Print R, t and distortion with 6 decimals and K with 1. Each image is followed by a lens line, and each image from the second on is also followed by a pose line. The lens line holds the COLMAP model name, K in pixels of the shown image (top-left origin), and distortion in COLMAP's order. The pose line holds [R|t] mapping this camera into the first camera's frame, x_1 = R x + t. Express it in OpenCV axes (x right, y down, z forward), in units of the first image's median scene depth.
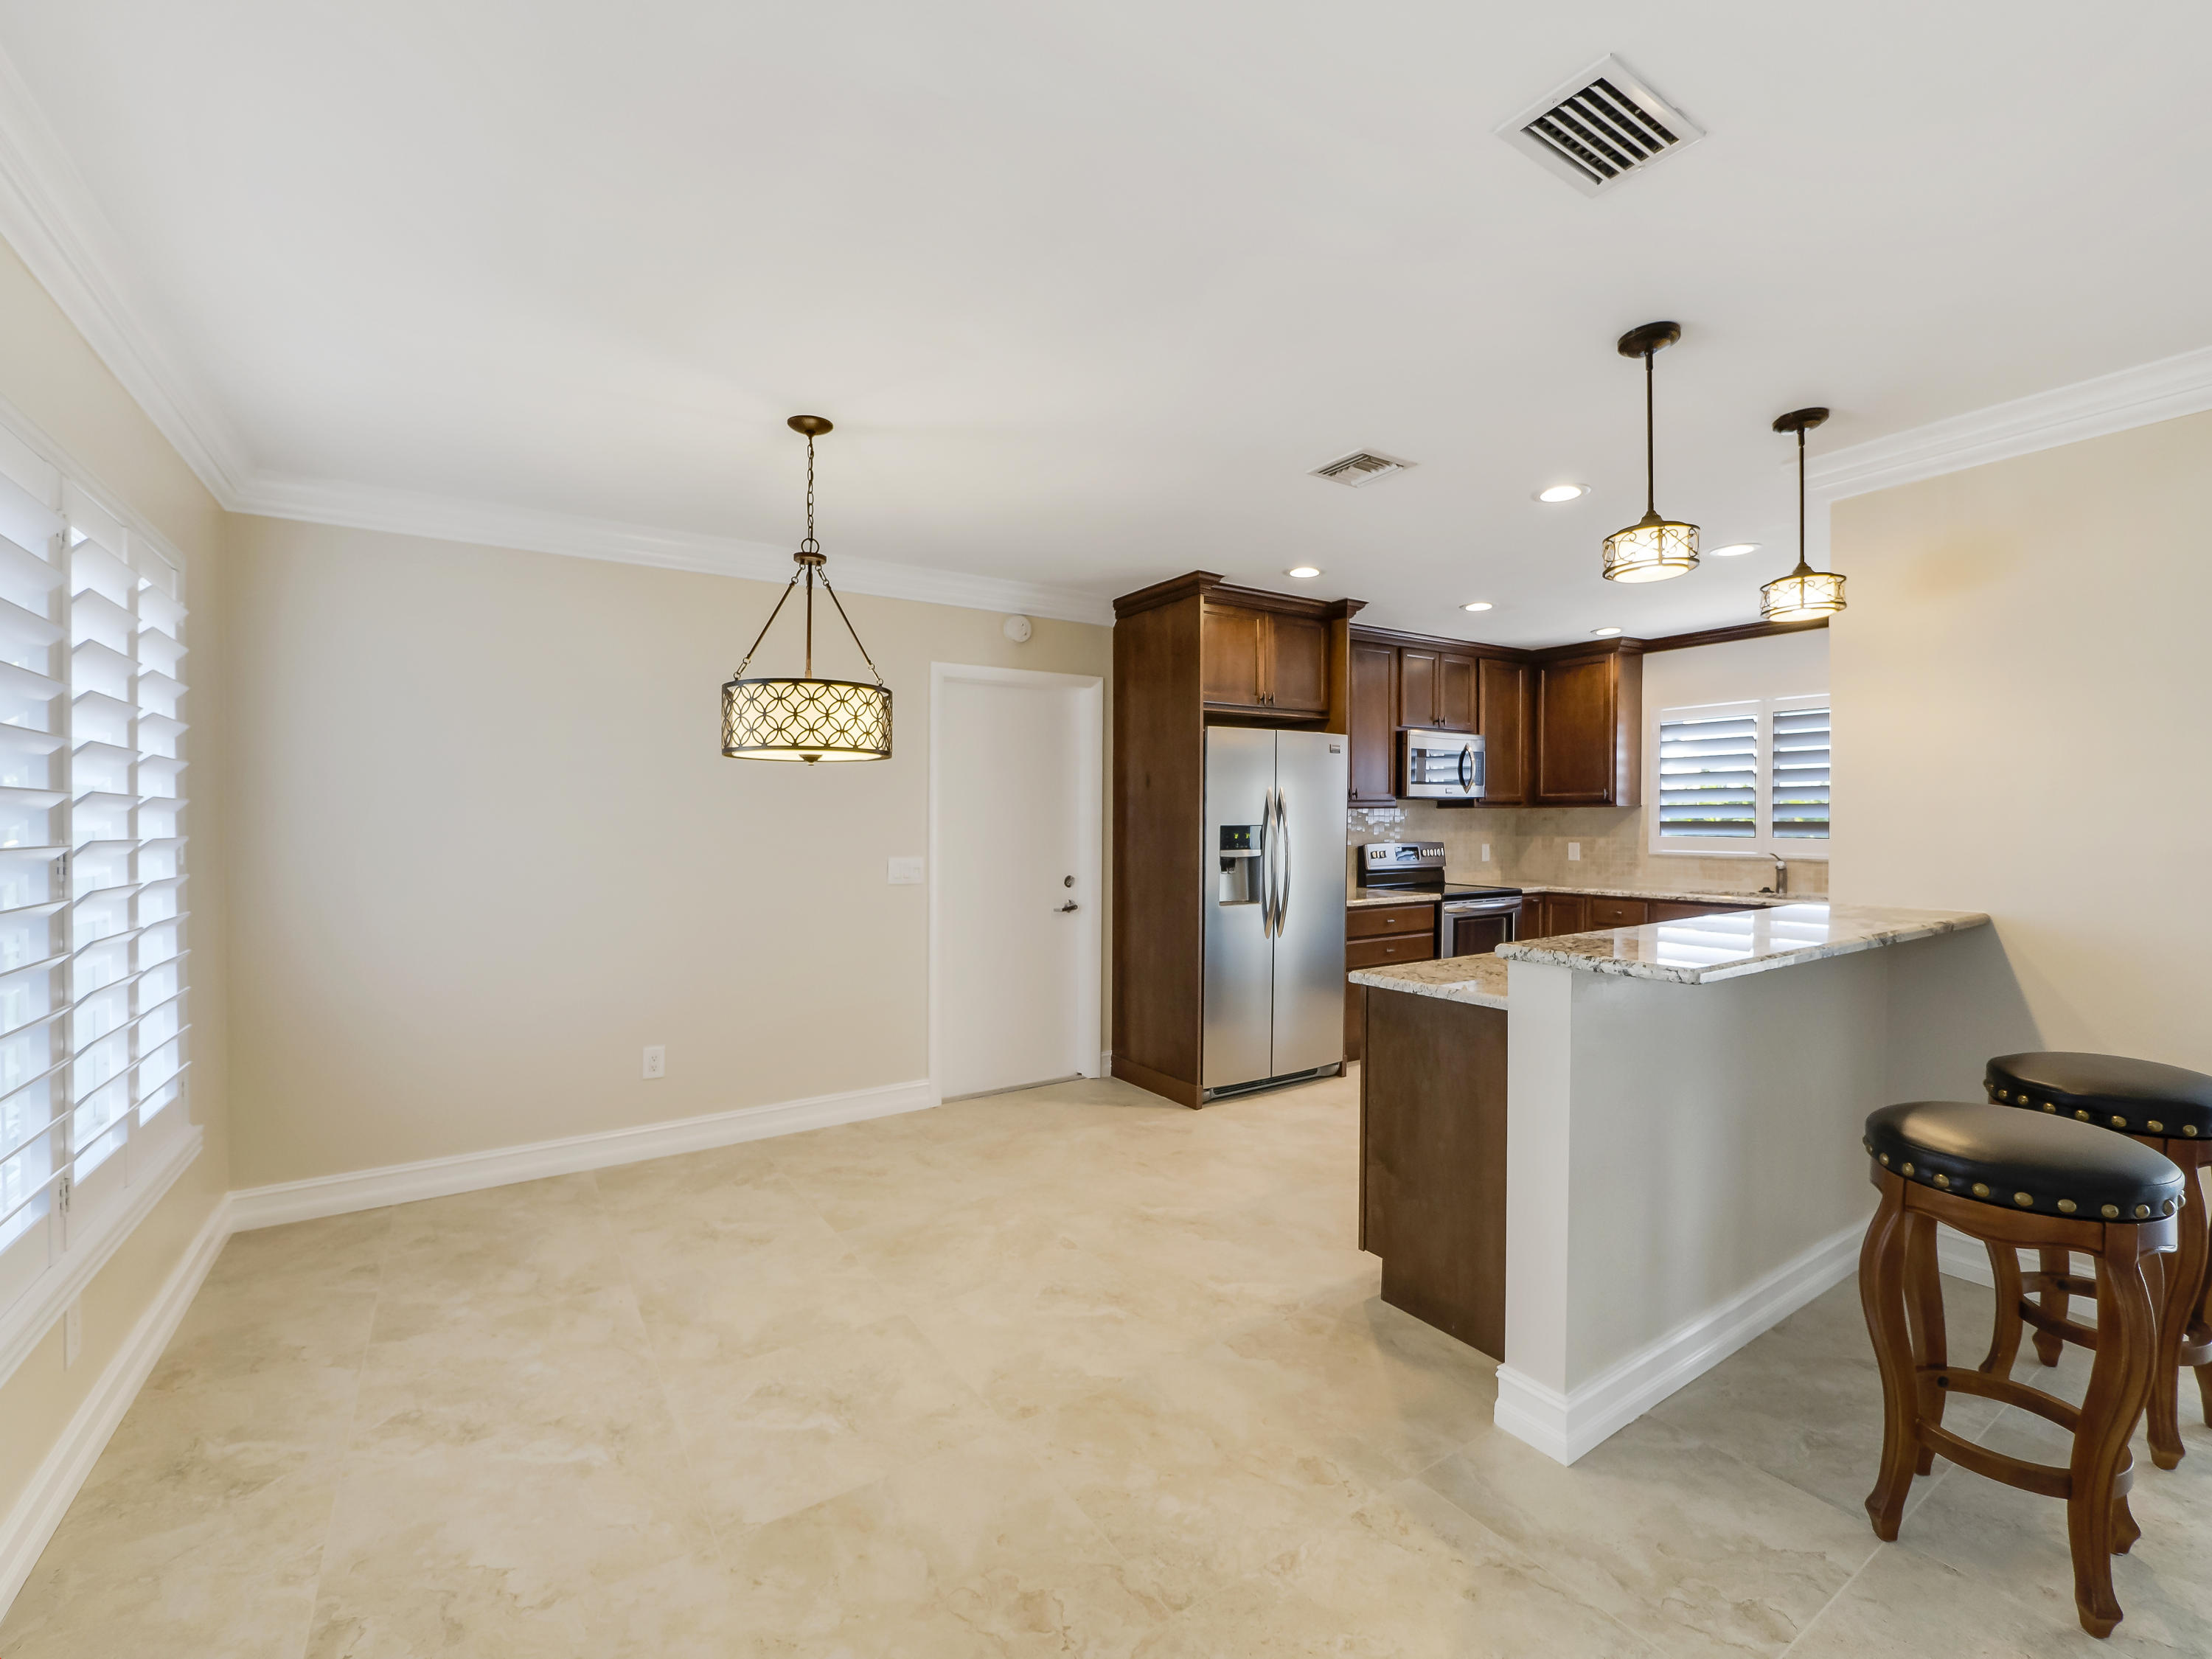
lens RADIAL K [[937.9, 0, 1109.4], [0, 937.9, 830.6], [0, 0, 1]] dist [-0.001449, -0.001001]
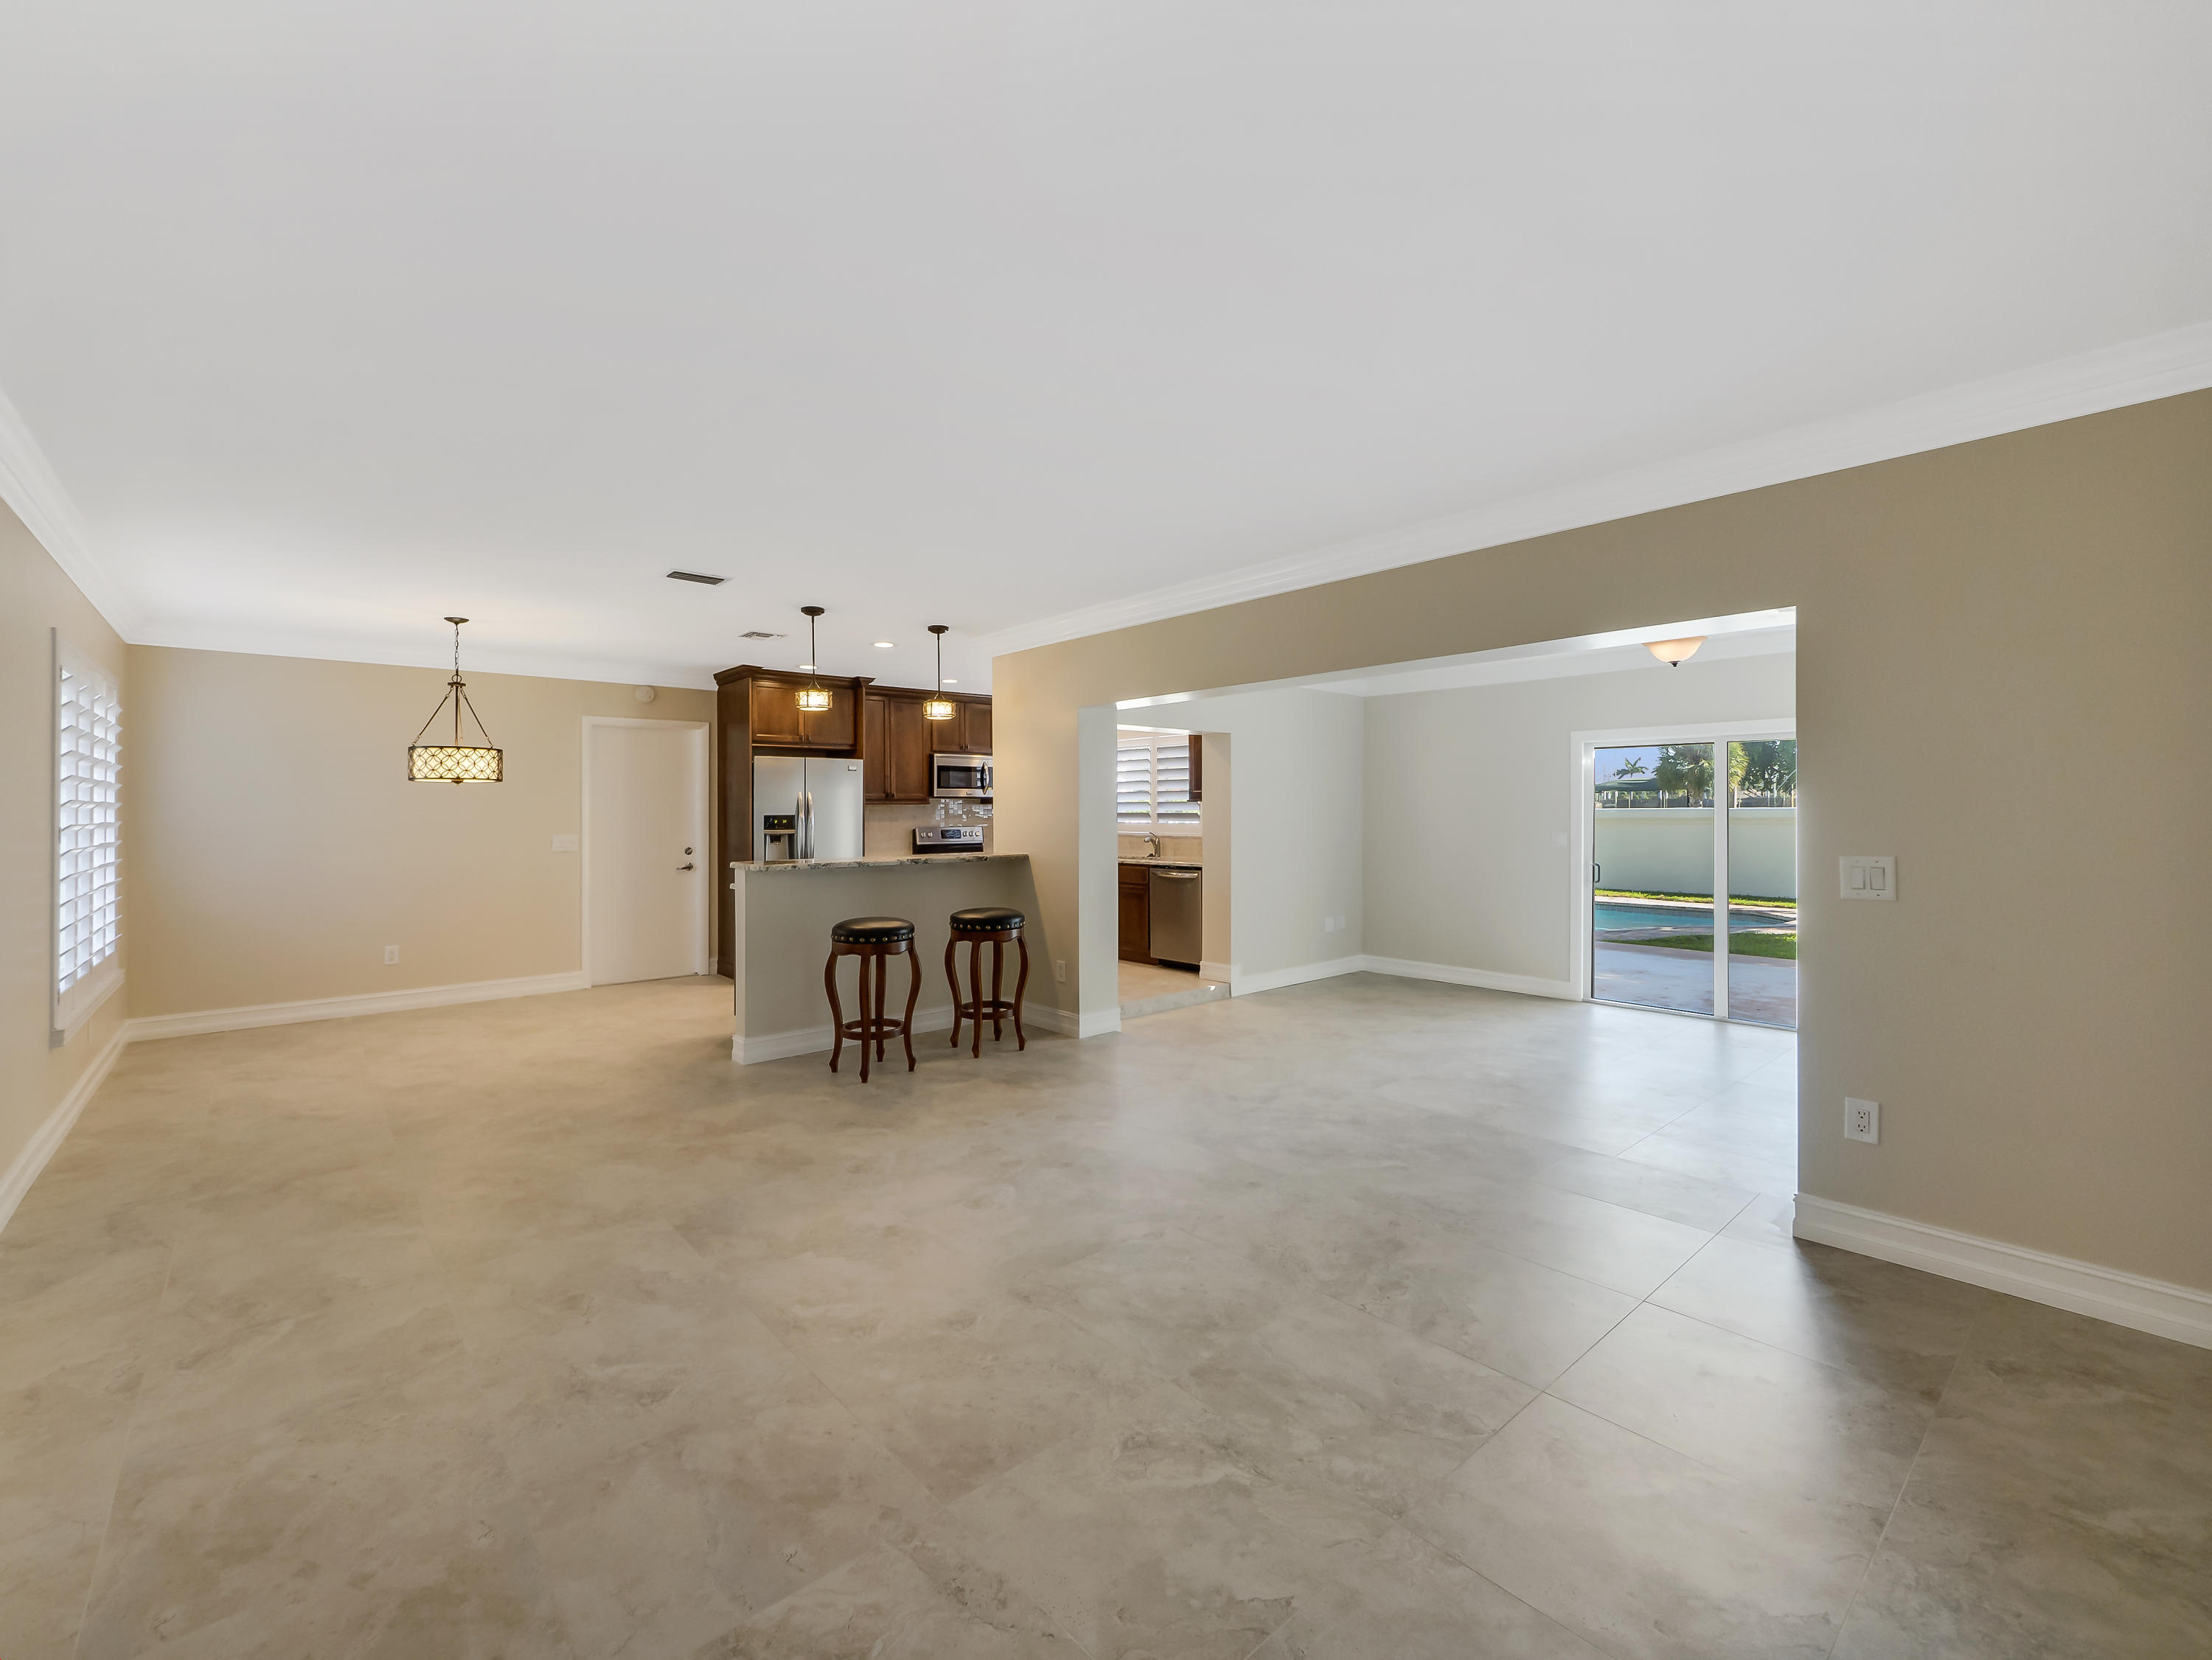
lens RADIAL K [[953.1, 0, 1101.6], [0, 953.1, 816.4], [0, 0, 1]] dist [-0.001909, -0.000075]
pose [[0.992373, -0.004405, 0.123196, 0.581809], [0.005565, 0.999943, -0.009070, 0.017921], [-0.123149, 0.009686, 0.992341, -0.878845]]
